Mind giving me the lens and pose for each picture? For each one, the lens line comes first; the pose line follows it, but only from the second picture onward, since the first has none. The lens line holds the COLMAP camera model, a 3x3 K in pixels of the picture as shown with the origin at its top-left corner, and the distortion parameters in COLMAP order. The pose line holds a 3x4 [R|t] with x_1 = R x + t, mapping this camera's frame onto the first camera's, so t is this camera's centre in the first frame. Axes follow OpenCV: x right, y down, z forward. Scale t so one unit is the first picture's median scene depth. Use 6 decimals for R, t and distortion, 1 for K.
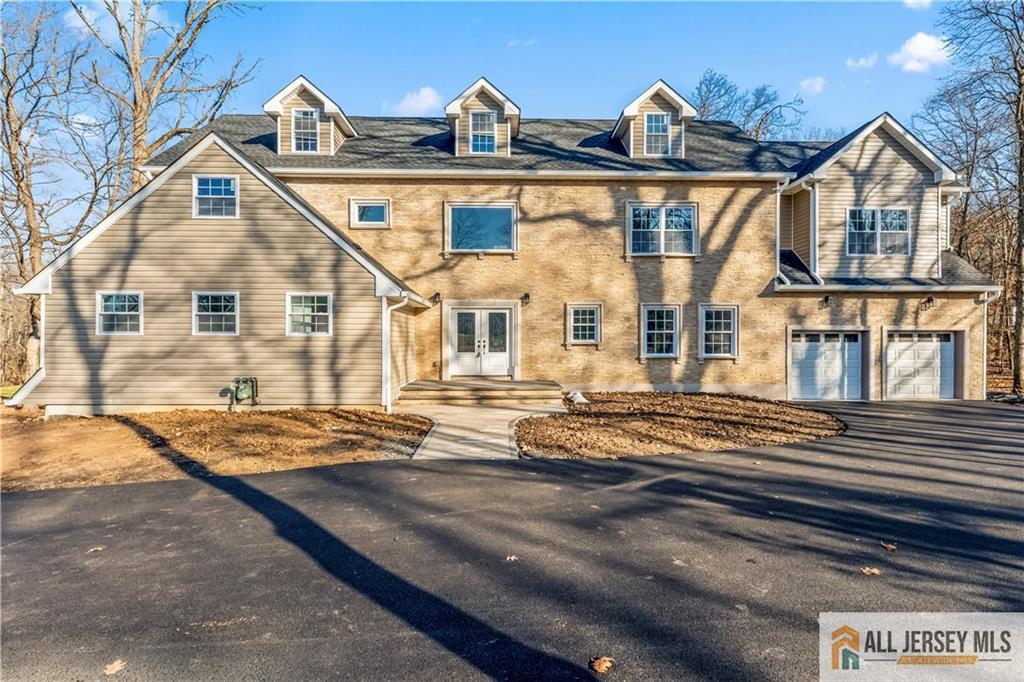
lens RADIAL K [[493.5, 0, 512.3], [0, 493.5, 342.8], [0, 0, 1]] dist [0.001872, -0.001288]
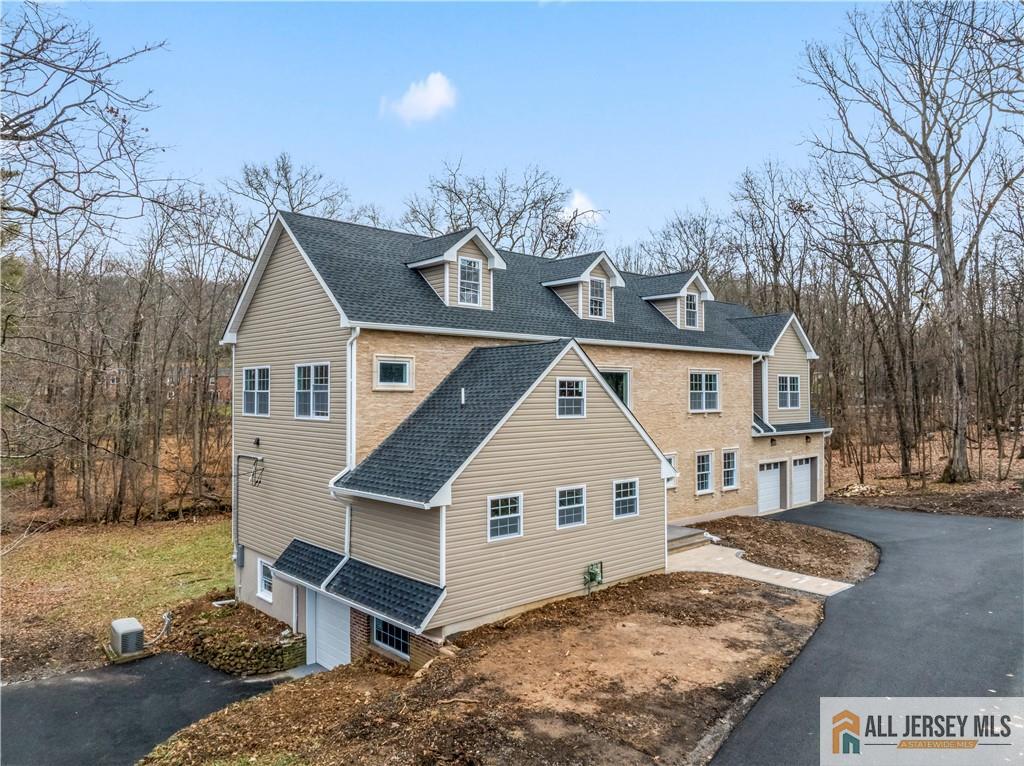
lens RADIAL K [[723.5, 0, 511.3], [0, 723.5, 384.5], [0, 0, 1]] dist [-0.046391, -0.000742]
pose [[0.767312, 0.008888, 0.641212, -1.244335], [0.000715, 0.999891, -0.014716, -0.220943], [-0.641274, 0.011751, 0.767222, -0.085771]]
